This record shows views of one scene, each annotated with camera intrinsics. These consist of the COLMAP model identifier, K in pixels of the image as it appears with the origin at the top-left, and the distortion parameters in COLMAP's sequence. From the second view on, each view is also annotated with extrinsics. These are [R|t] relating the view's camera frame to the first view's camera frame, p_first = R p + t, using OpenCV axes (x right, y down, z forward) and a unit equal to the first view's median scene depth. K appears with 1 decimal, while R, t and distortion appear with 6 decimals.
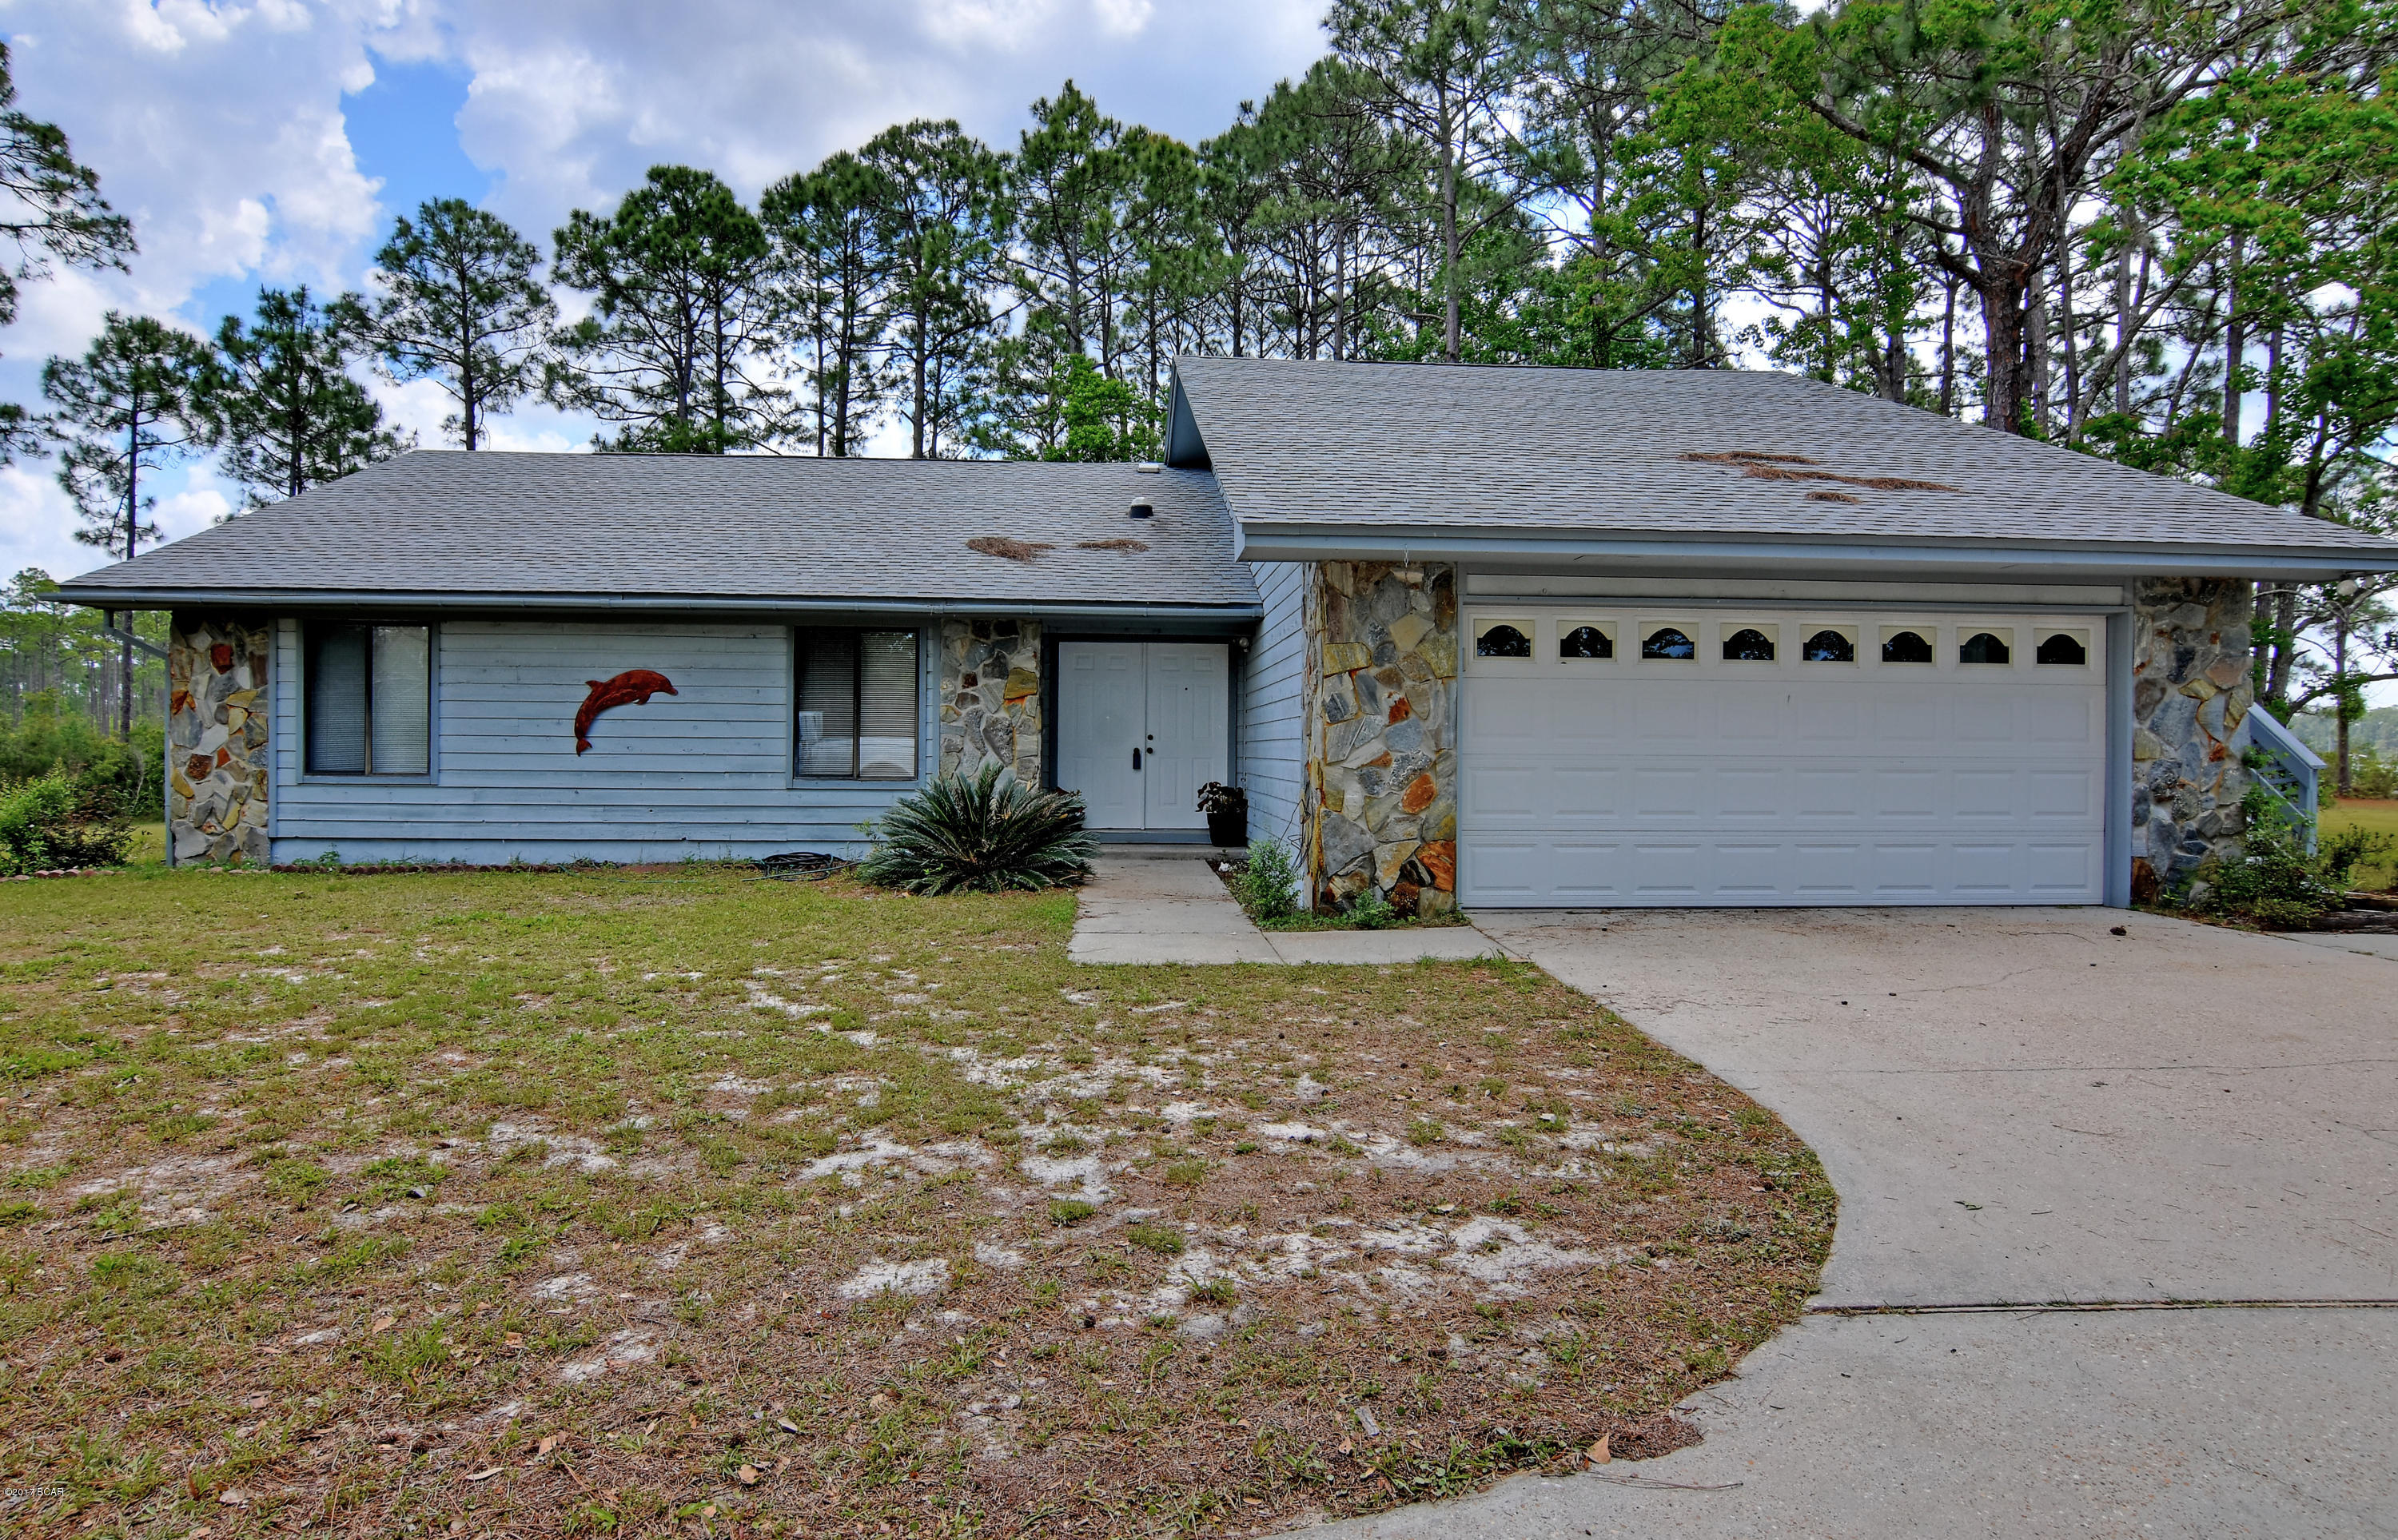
lens RADIAL K [[1255.2, 0, 1199.0], [0, 1255.2, 770.0], [0, 0, 1]] dist [-0.021185, 0.002049]
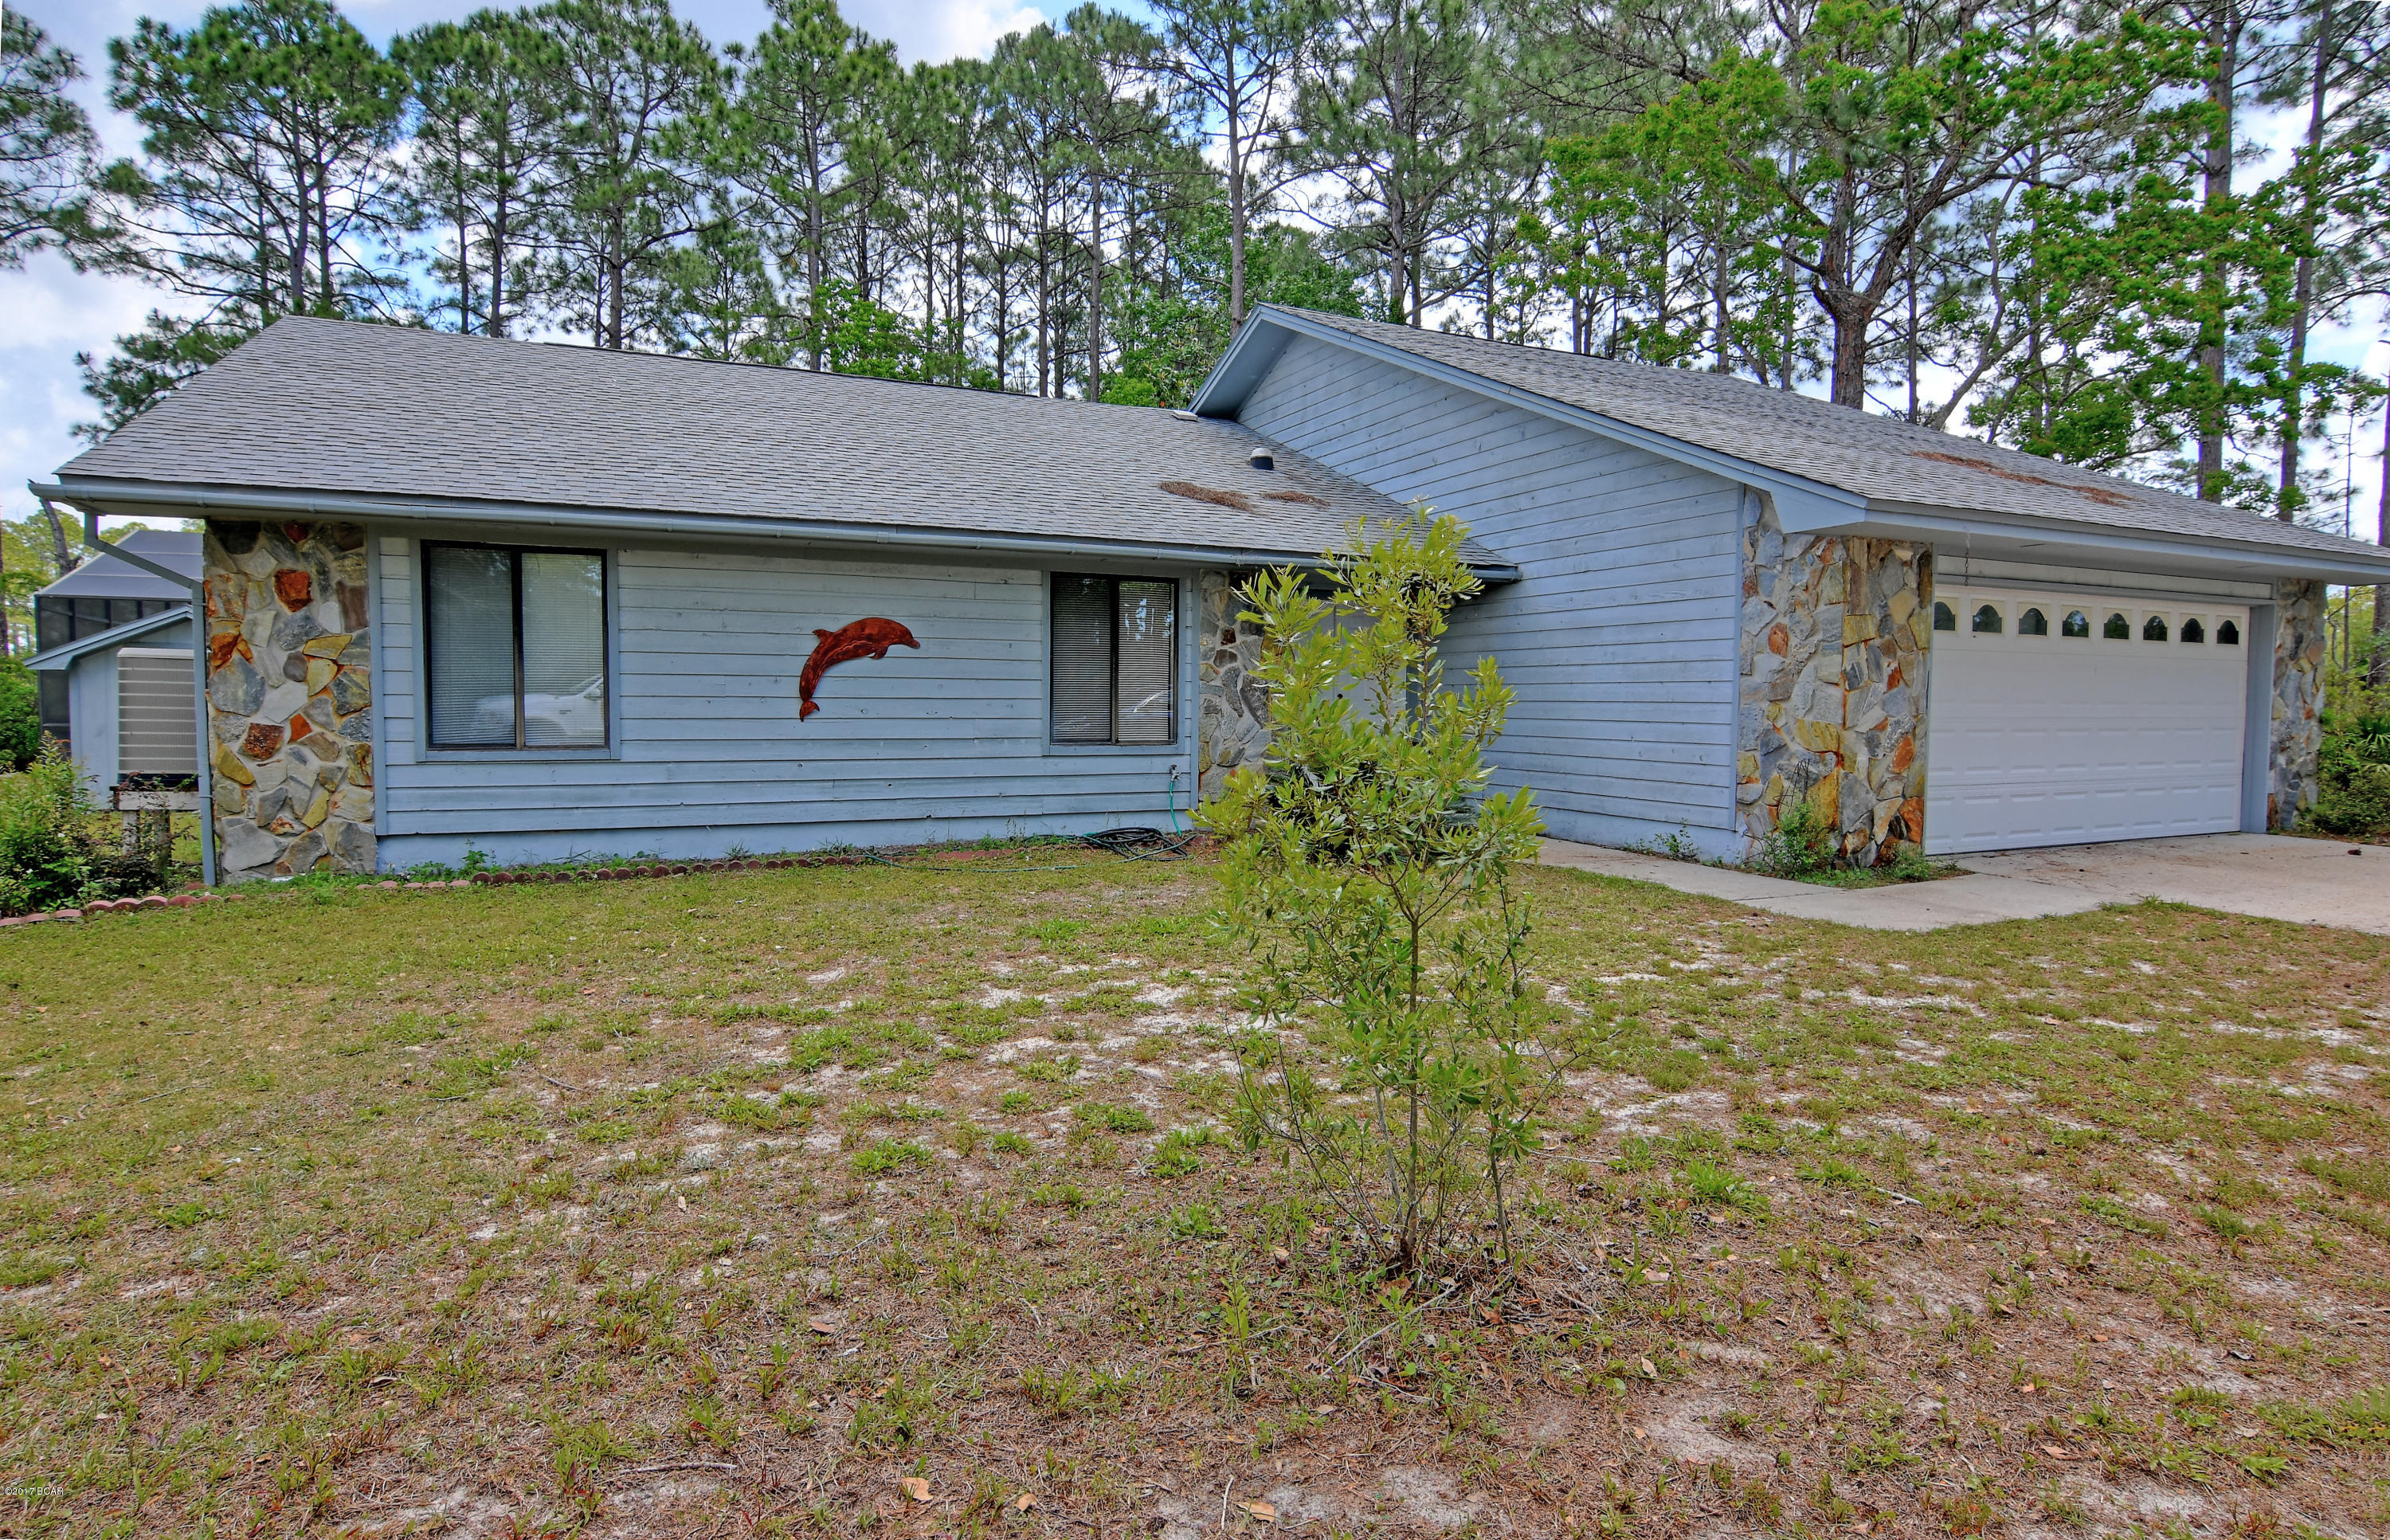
lens RADIAL K [[1200.1, 0, 1195.0], [0, 1200.1, 770.0], [0, 0, 1]] dist [-0.016973, 0.001416]
pose [[0.936720, -0.022352, 0.349366, -0.541095], [0.006353, 0.998881, 0.046872, -0.014662], [-0.350022, -0.041687, 0.935813, 0.171005]]
